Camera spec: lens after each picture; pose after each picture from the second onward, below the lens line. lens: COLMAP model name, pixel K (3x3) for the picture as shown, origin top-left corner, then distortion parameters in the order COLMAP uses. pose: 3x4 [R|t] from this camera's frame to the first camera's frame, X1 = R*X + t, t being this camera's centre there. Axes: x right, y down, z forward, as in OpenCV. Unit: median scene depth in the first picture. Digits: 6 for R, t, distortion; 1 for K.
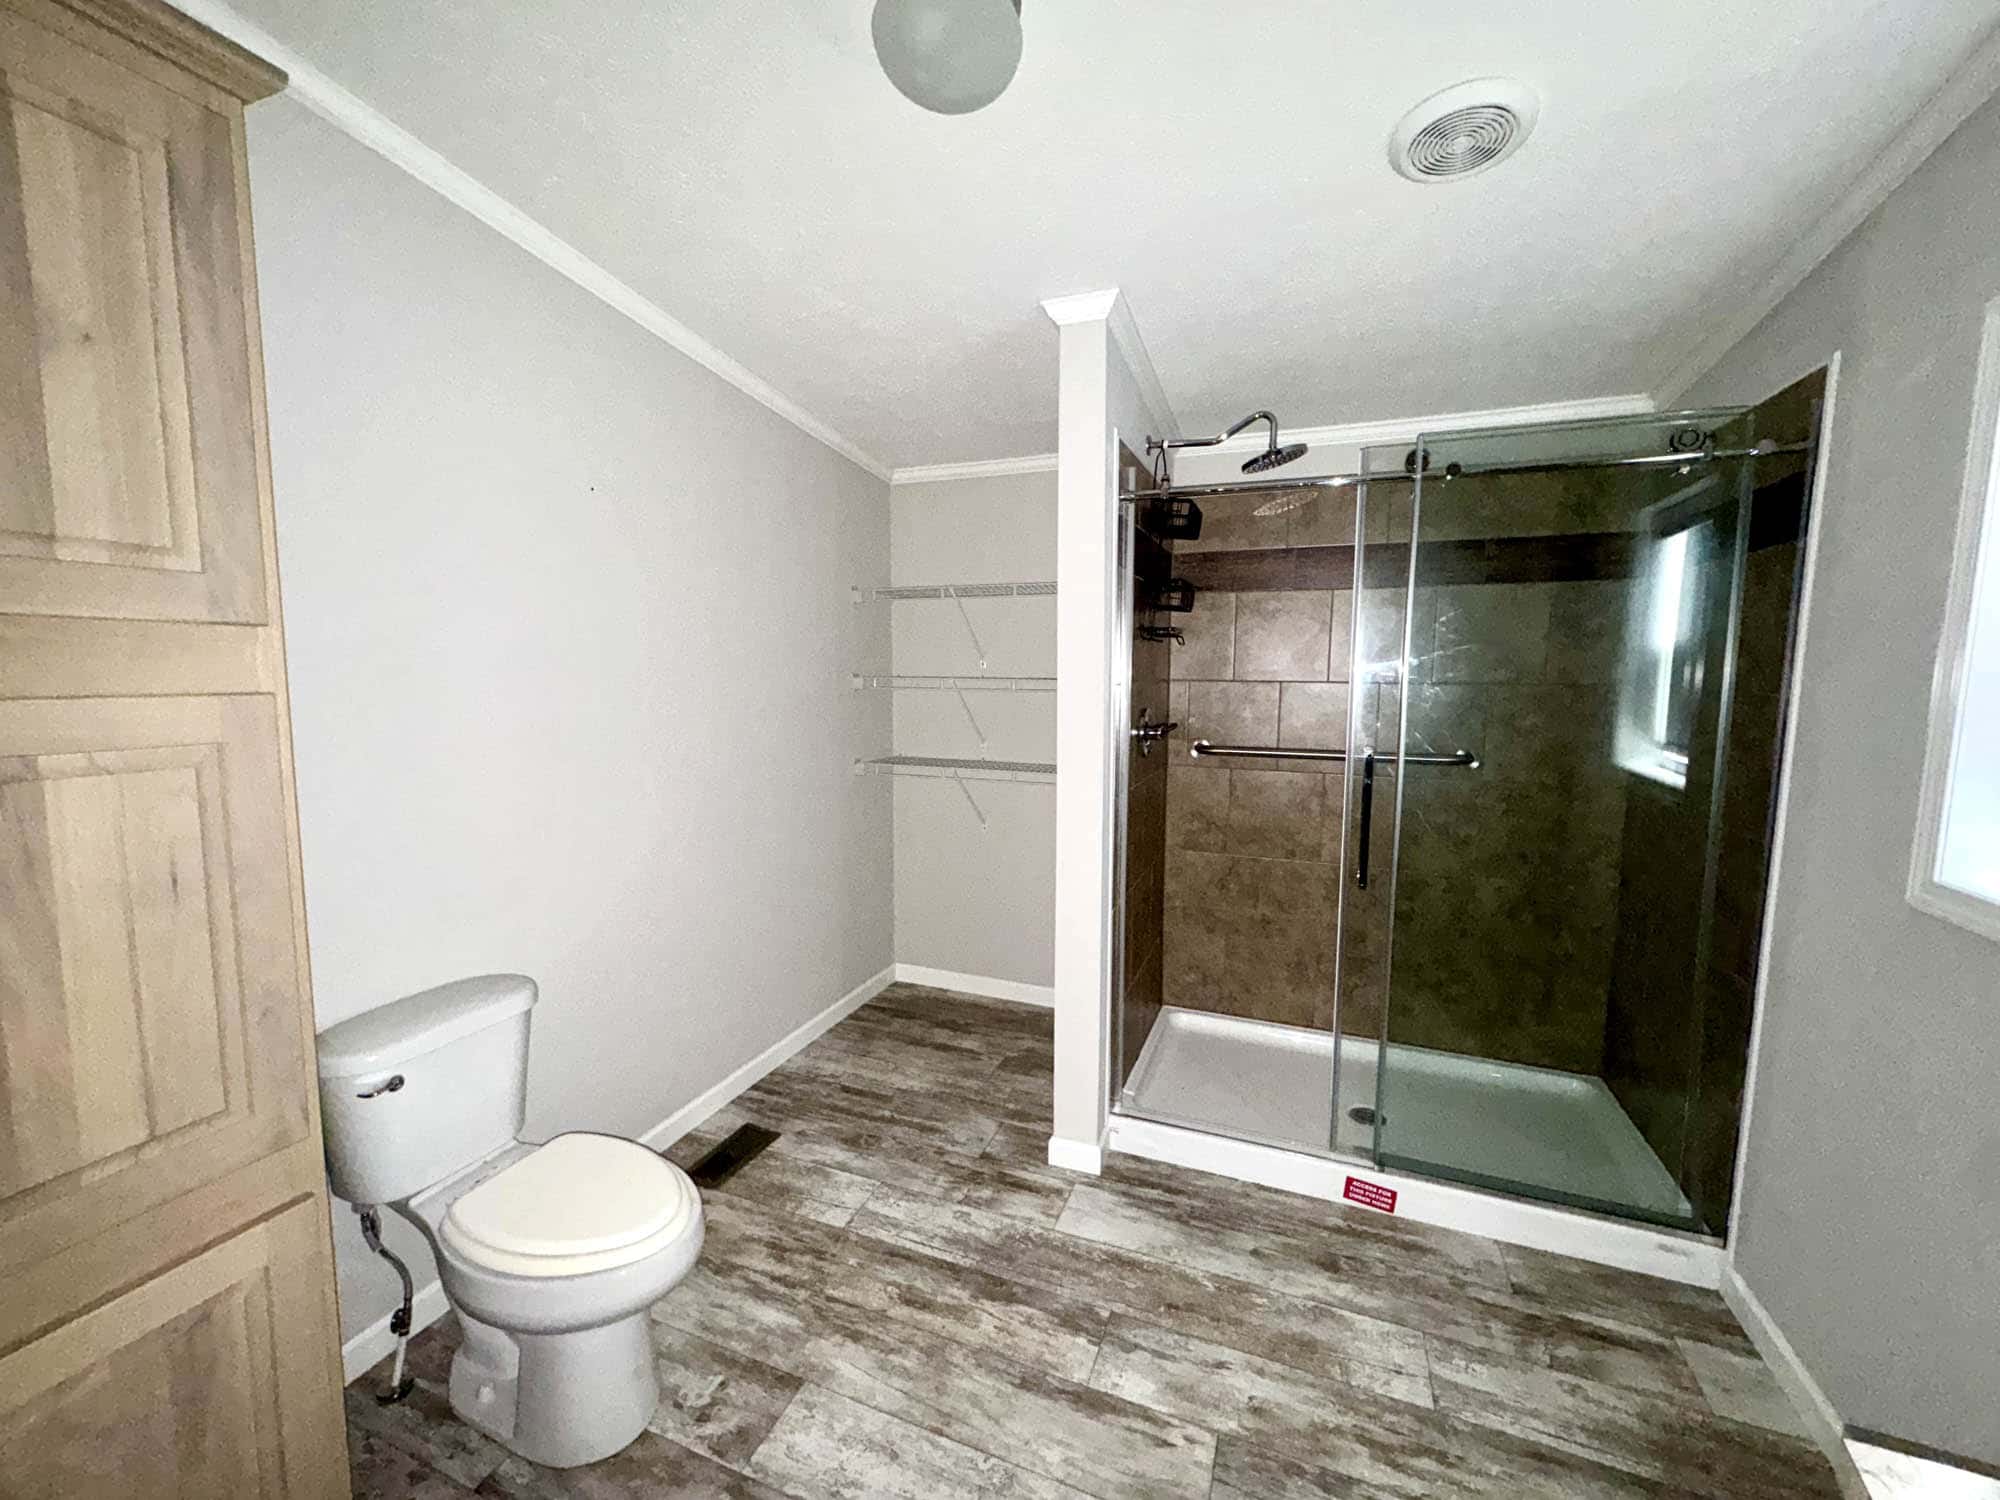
lens RADIAL K [[794.4, 0, 998.5], [0, 794.4, 749.9], [0, 0, 1]] dist [-0.007252, 0.000980]
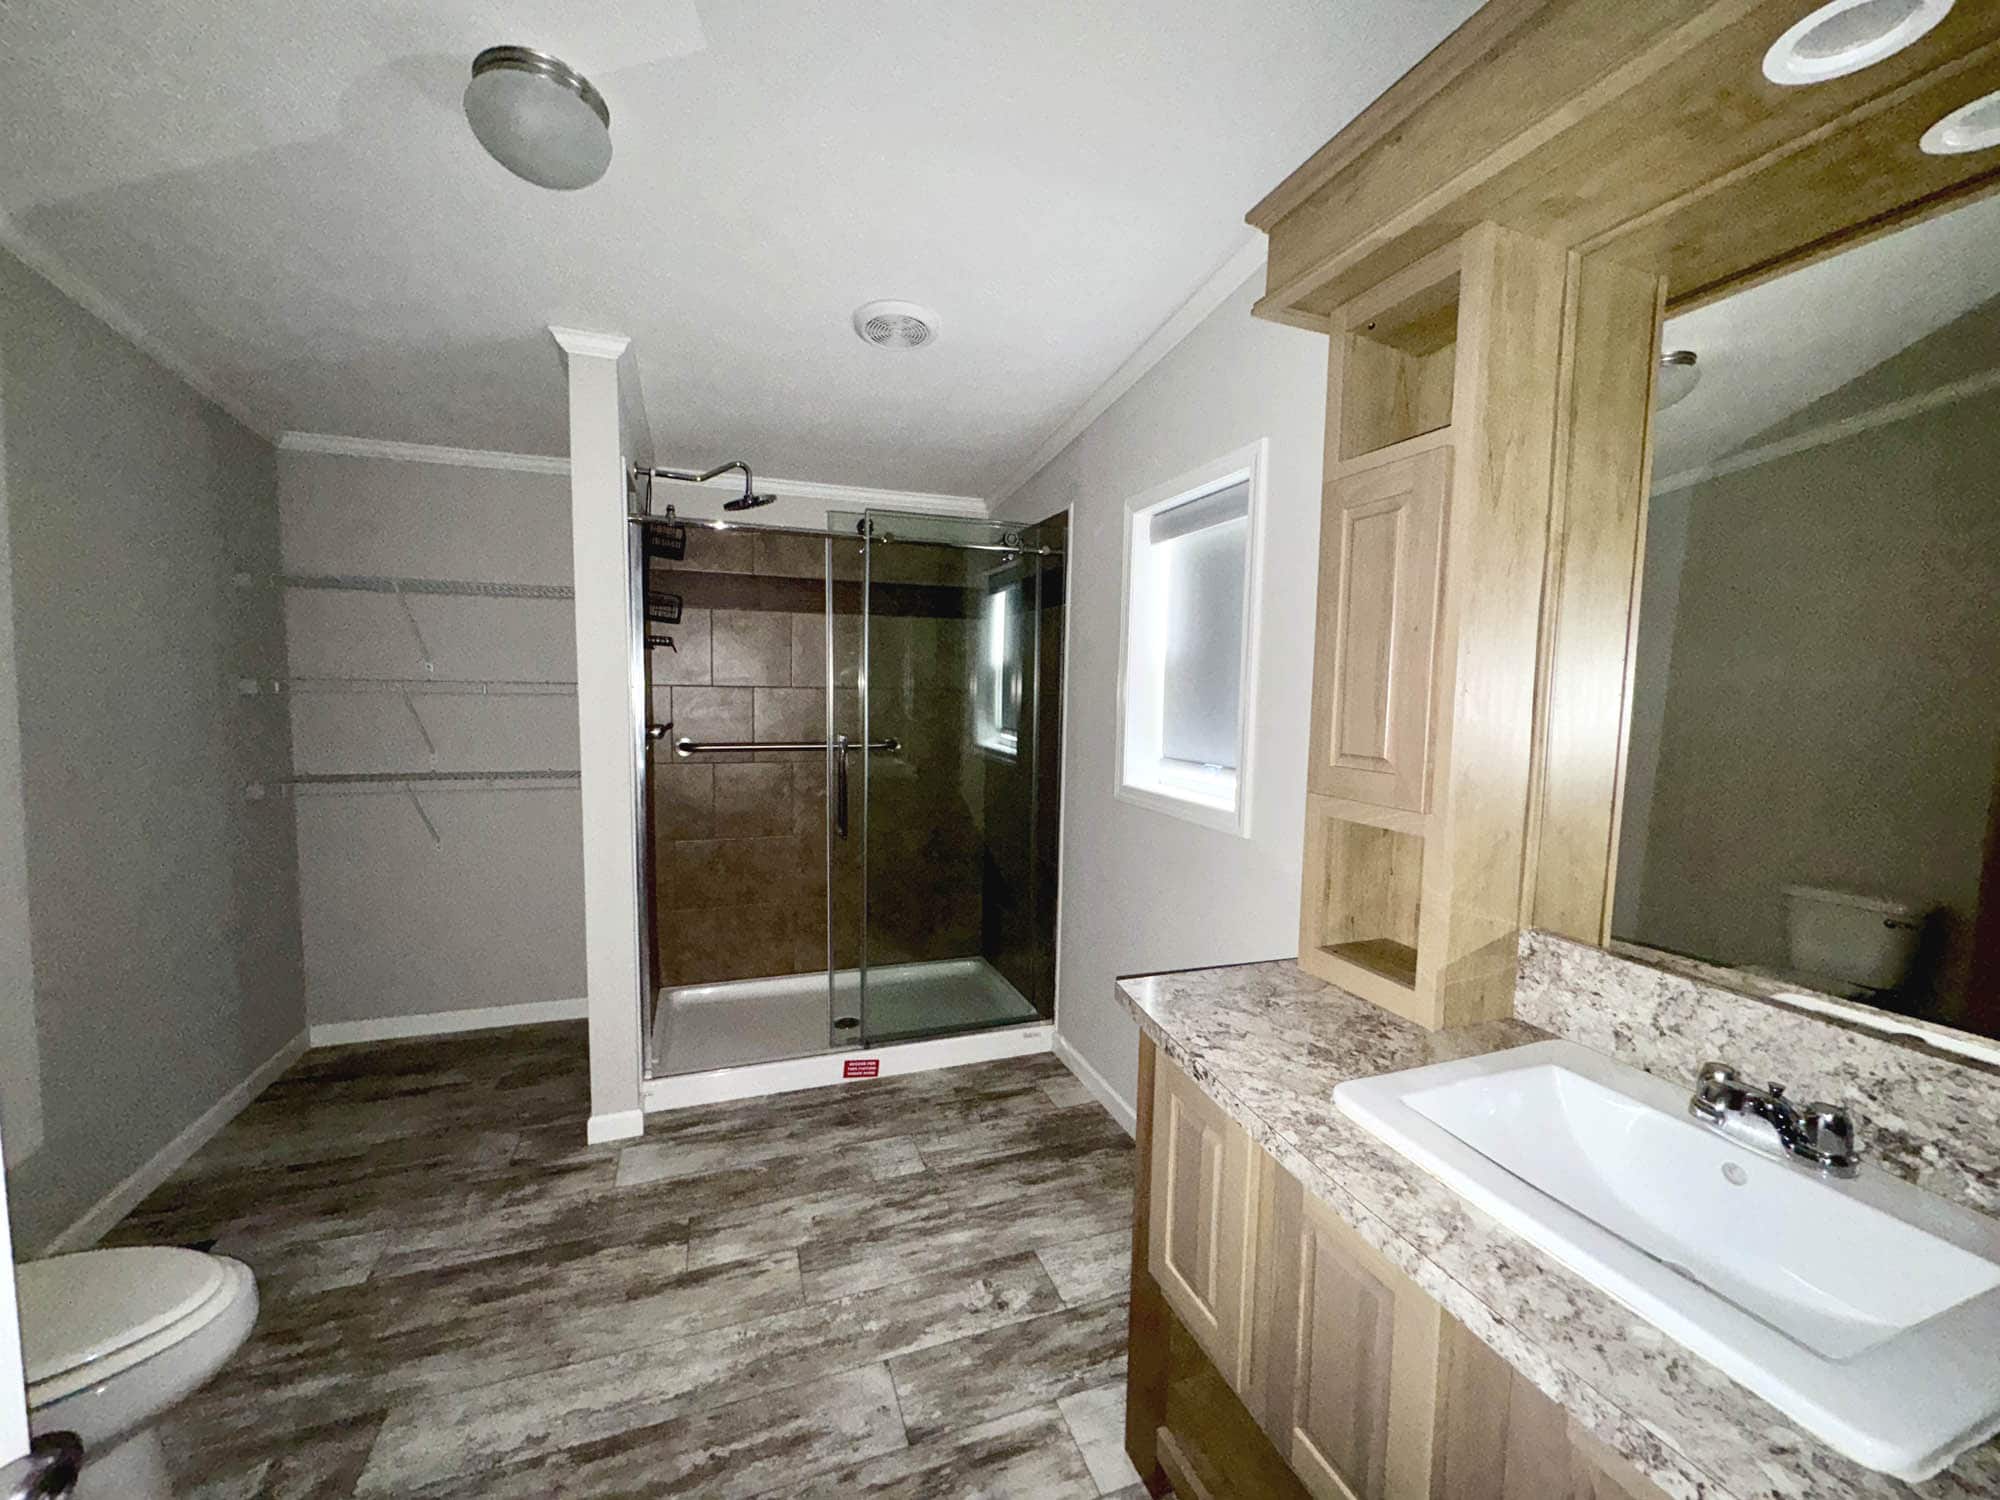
lens RADIAL K [[794.4, 0, 1008.4], [0, 794.4, 753.4], [0, 0, 1]] dist [-0.007252, 0.000980]
pose [[0.739097, -0.048705, 0.671836, -0.242886], [0.056338, 0.998358, 0.010398, 0.032497], [-0.671239, 0.030165, 0.740627, -0.192493]]
